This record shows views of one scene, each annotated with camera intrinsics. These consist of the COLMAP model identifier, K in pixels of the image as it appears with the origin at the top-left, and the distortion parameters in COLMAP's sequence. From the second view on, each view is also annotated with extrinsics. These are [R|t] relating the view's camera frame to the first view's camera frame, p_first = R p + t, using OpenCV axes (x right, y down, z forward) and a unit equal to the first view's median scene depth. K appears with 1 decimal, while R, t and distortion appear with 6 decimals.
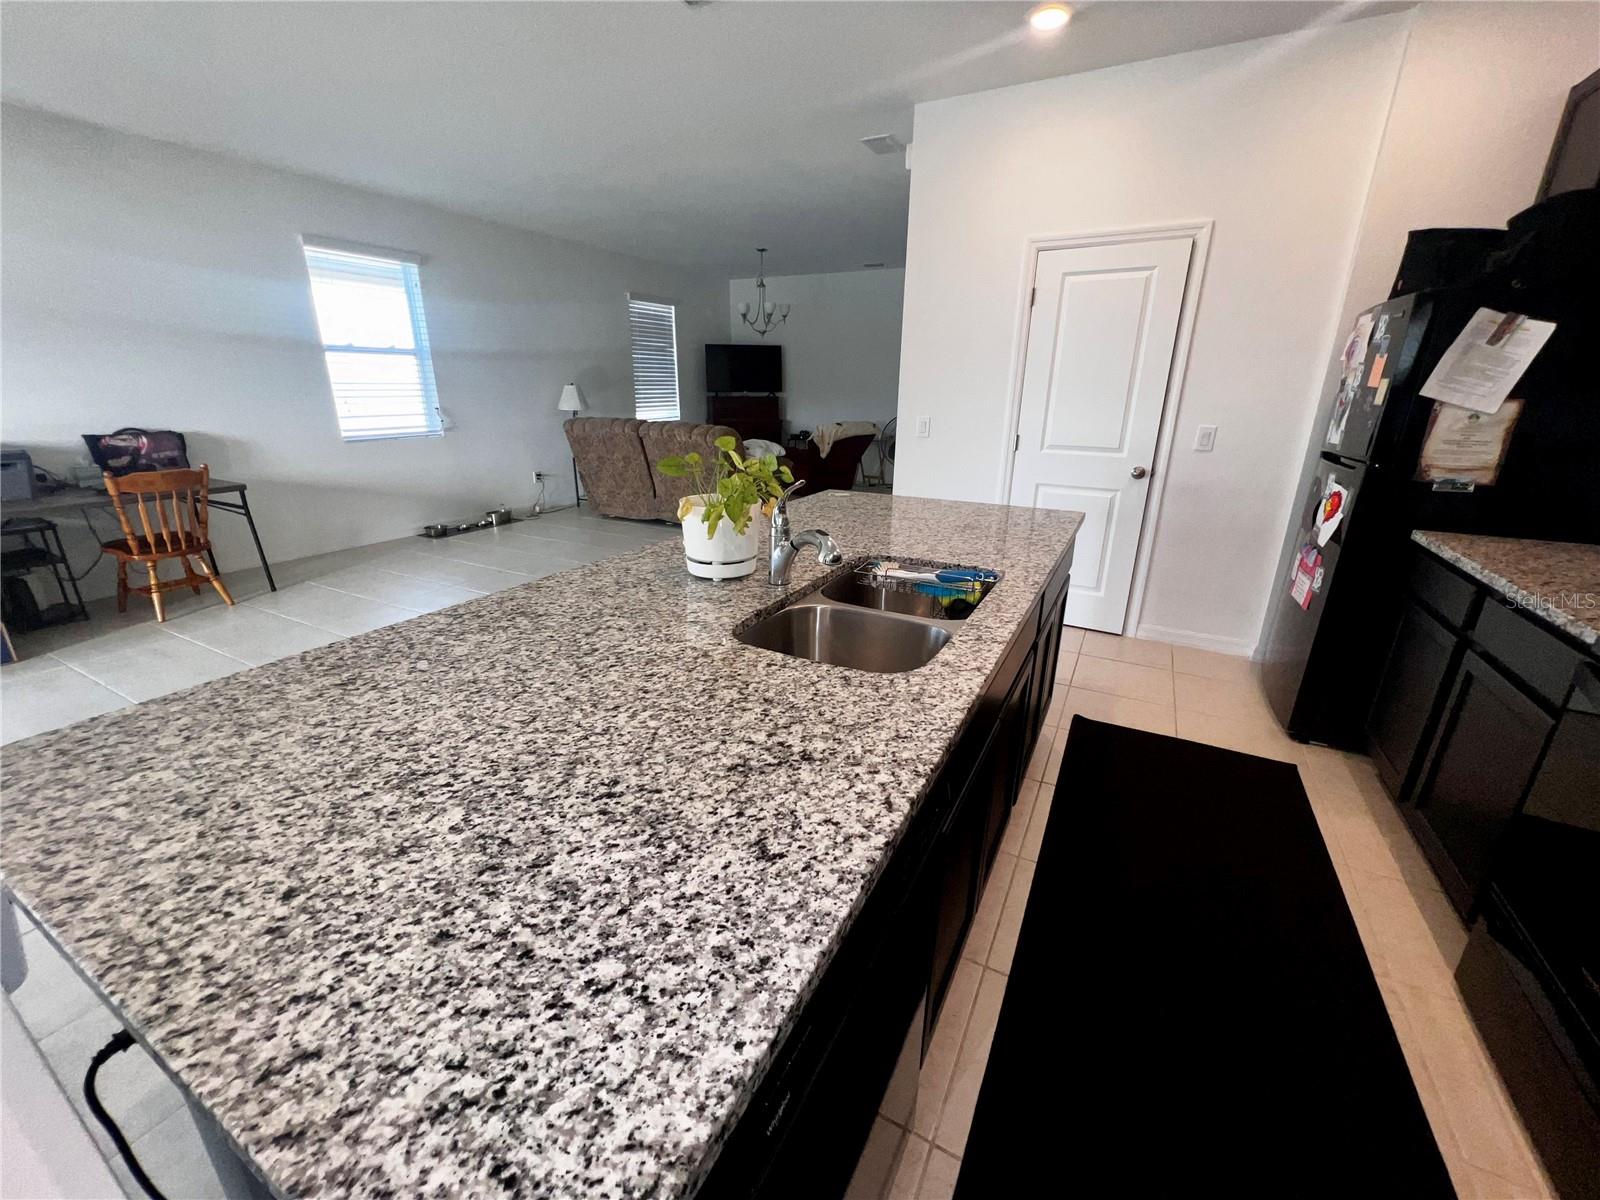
lens RADIAL K [[643.1, 0, 800.0], [0, 643.1, 600.0], [0, 0, 1]] dist [-0.002806, -0.000239]
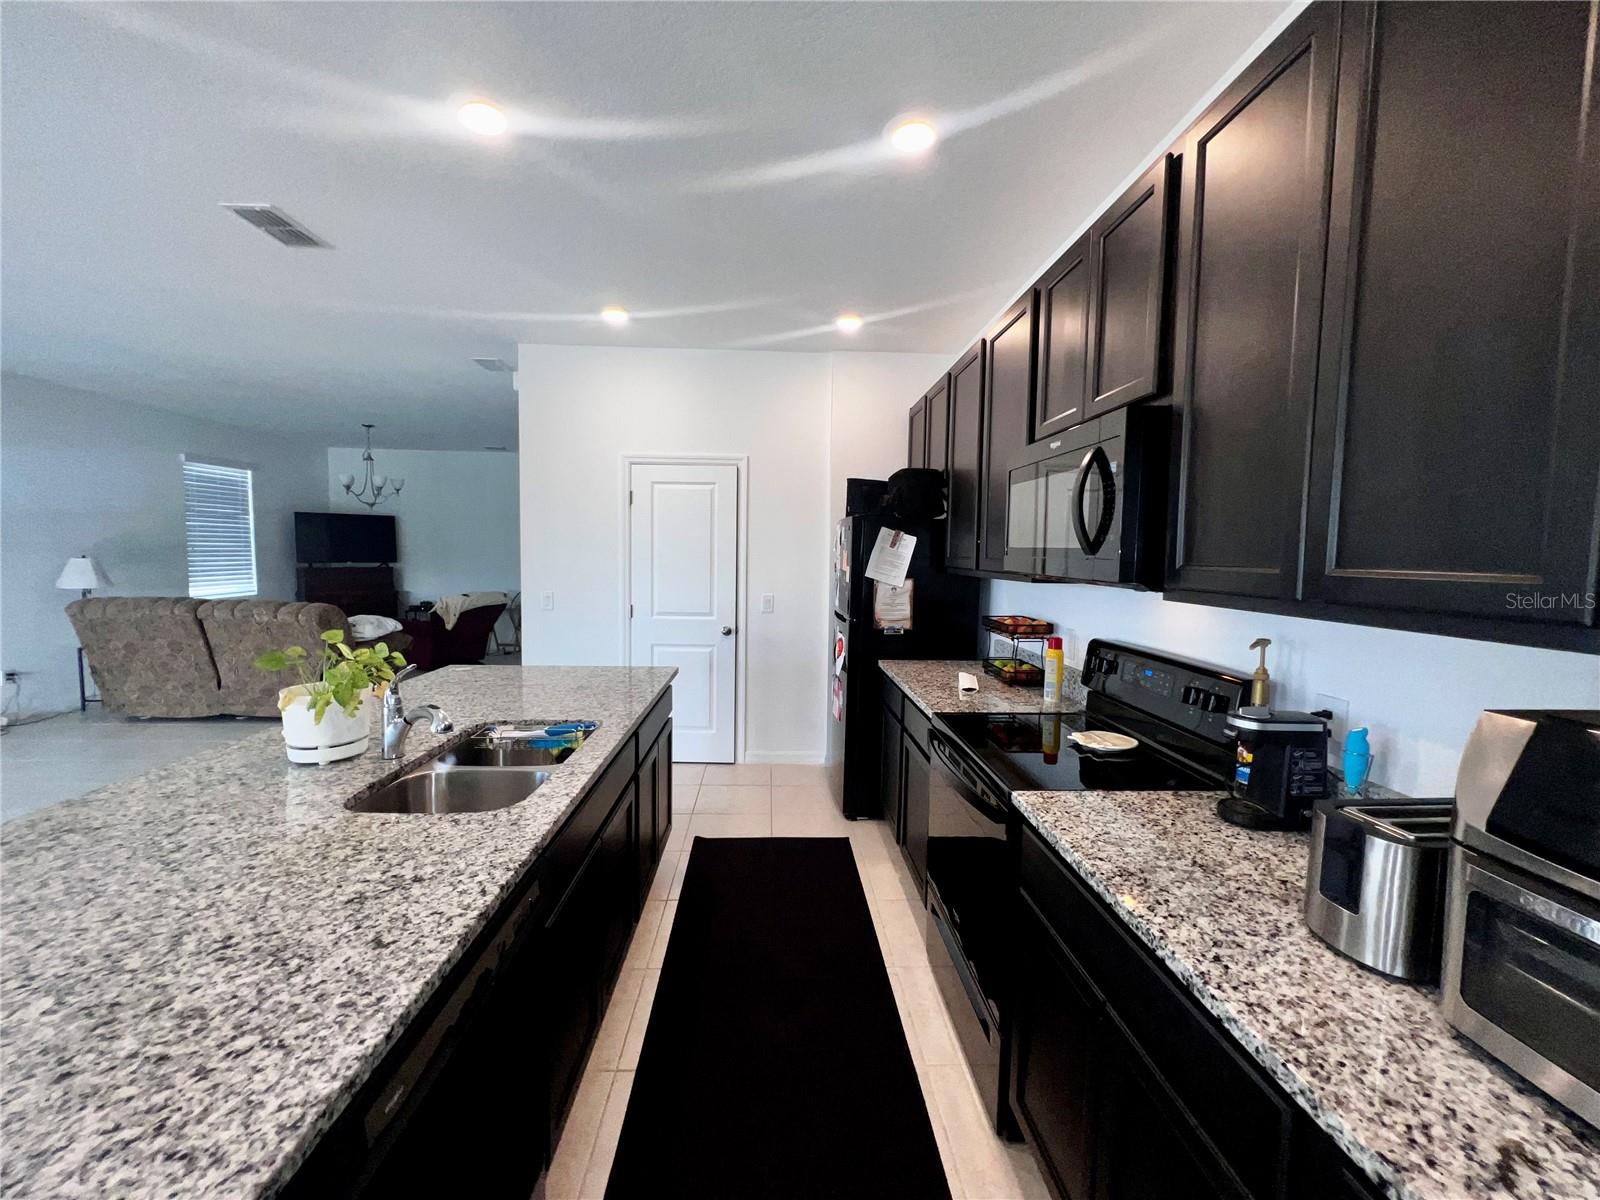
lens RADIAL K [[645.5, 0, 800.0], [0, 645.5, 600.0], [0, 0, 1]] dist [-0.001468, 0.000354]
pose [[0.863360, -0.033790, 0.503456, 0.024382], [0.153865, 0.967866, -0.198898, 0.044574], [-0.480557, 0.249185, 0.840816, -0.371451]]
